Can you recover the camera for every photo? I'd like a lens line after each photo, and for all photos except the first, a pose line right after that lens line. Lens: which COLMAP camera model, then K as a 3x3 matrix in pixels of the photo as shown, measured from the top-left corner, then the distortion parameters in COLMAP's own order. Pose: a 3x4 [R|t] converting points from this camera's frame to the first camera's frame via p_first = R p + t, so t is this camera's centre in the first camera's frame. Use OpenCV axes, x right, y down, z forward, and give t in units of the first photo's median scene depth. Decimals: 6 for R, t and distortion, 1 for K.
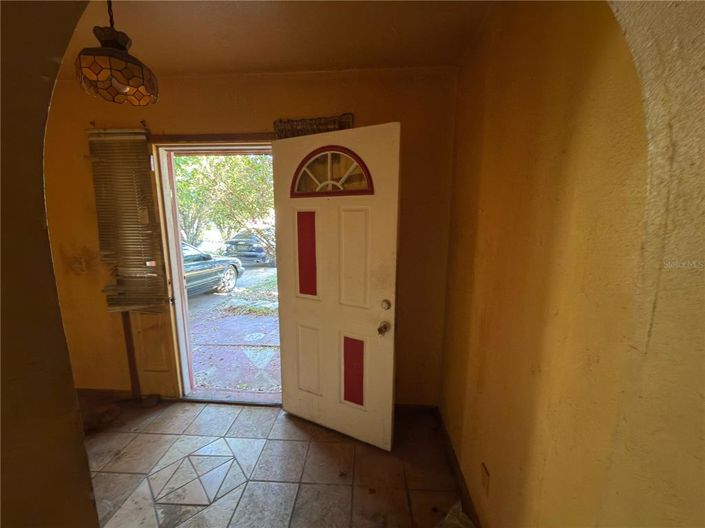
lens RADIAL K [[281.2, 0, 353.0], [0, 281.2, 265.6], [0, 0, 1]] dist [-0.000982, 0.000433]
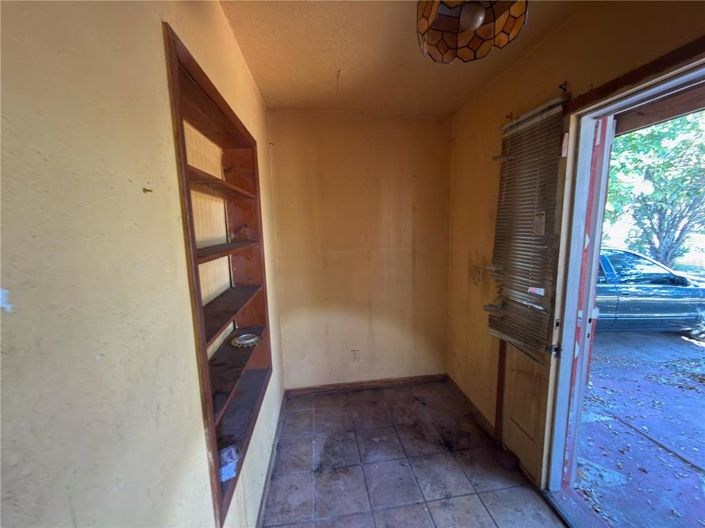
lens RADIAL K [[281.2, 0, 353.0], [0, 281.2, 265.6], [0, 0, 1]] dist [-0.000982, 0.000433]
pose [[0.190060, 0.137849, -0.972047, -0.117941], [-0.137178, 0.984110, 0.112738, -0.084427], [0.972142, 0.111917, 0.205950, 0.379278]]
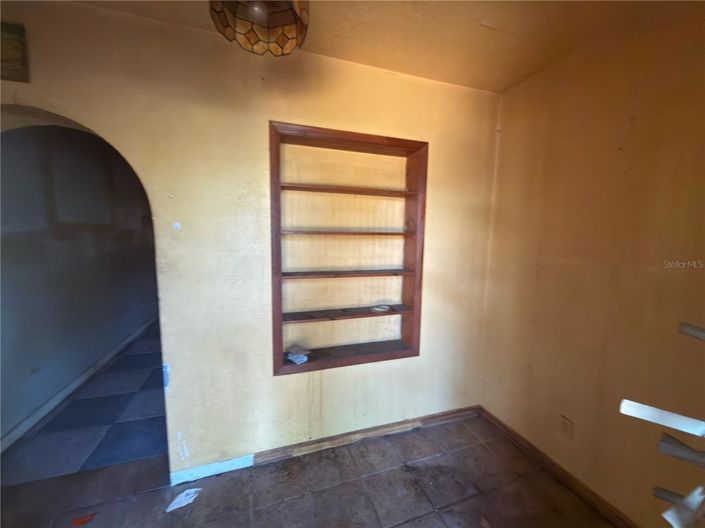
lens RADIAL K [[281.2, 0, 353.0], [0, 281.2, 265.6], [0, 0, 1]] dist [-0.000982, 0.000433]
pose [[-0.923881, 0.026546, -0.381758, -0.455251], [-0.082475, 0.960335, 0.266374, -0.152352], [0.373687, 0.277583, -0.885046, 1.089395]]
